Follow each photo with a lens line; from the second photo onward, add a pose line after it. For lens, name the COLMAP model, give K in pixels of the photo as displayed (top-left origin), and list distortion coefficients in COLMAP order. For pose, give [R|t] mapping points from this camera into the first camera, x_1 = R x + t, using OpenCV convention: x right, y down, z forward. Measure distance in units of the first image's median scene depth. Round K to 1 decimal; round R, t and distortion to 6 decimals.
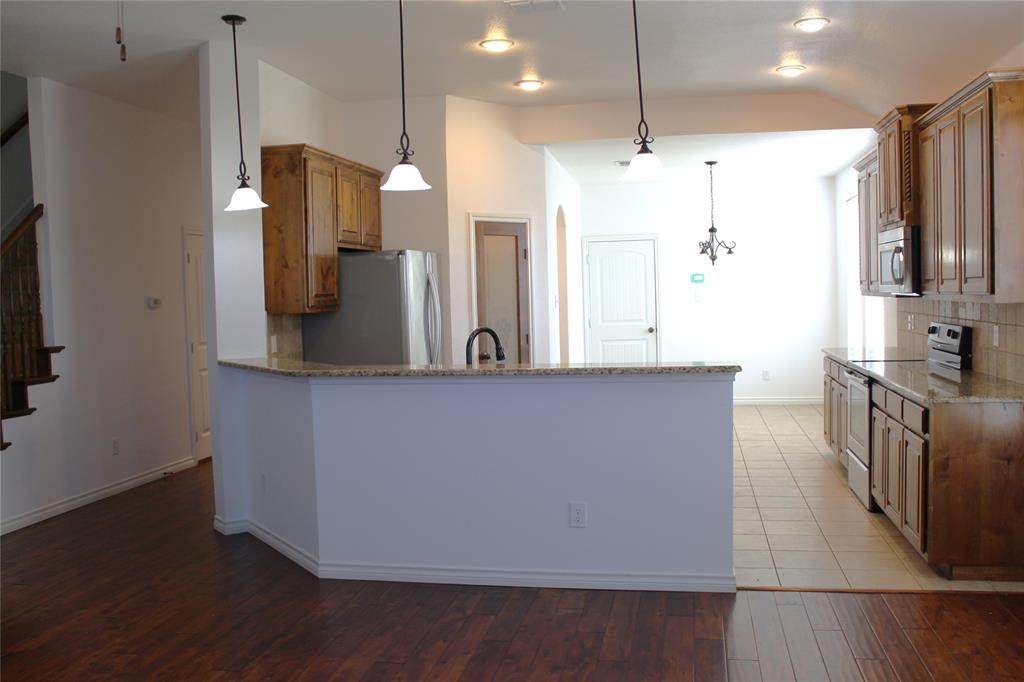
lens RADIAL K [[880.6, 0, 514.3], [0, 880.6, 344.9], [0, 0, 1]] dist [-0.105354, -0.002030]
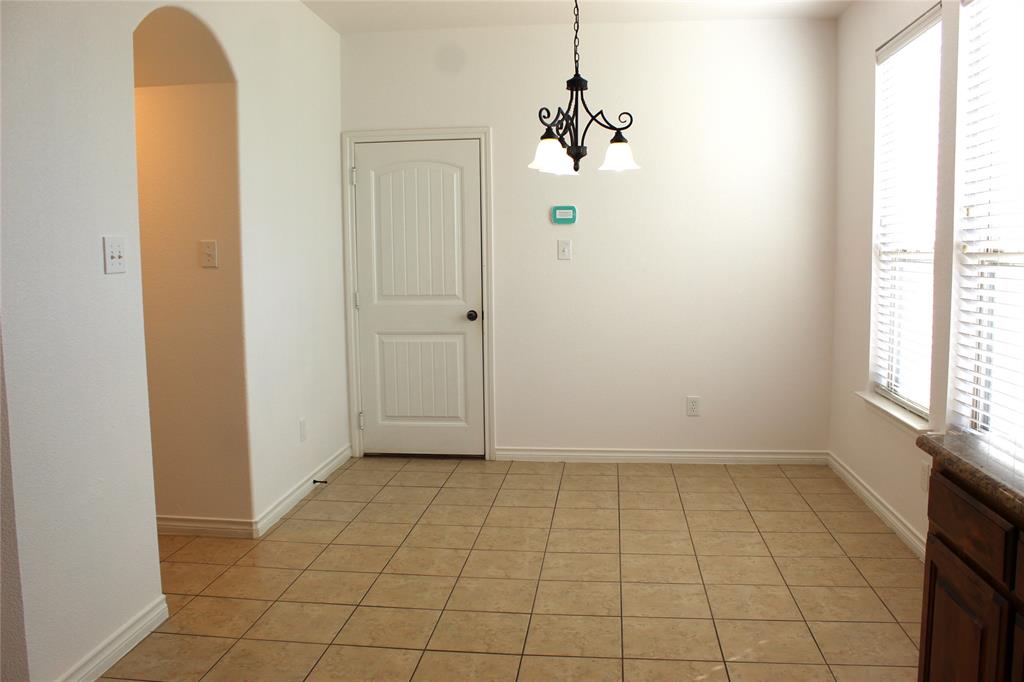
lens RADIAL K [[880.6, 0, 511.0], [0, 880.6, 336.6], [0, 0, 1]] dist [-0.105354, -0.002030]
pose [[0.995397, 0.006413, 0.095620, 0.131065], [-0.010214, 0.999175, 0.039318, -0.025327], [-0.095289, -0.040114, 0.994641, 0.493357]]
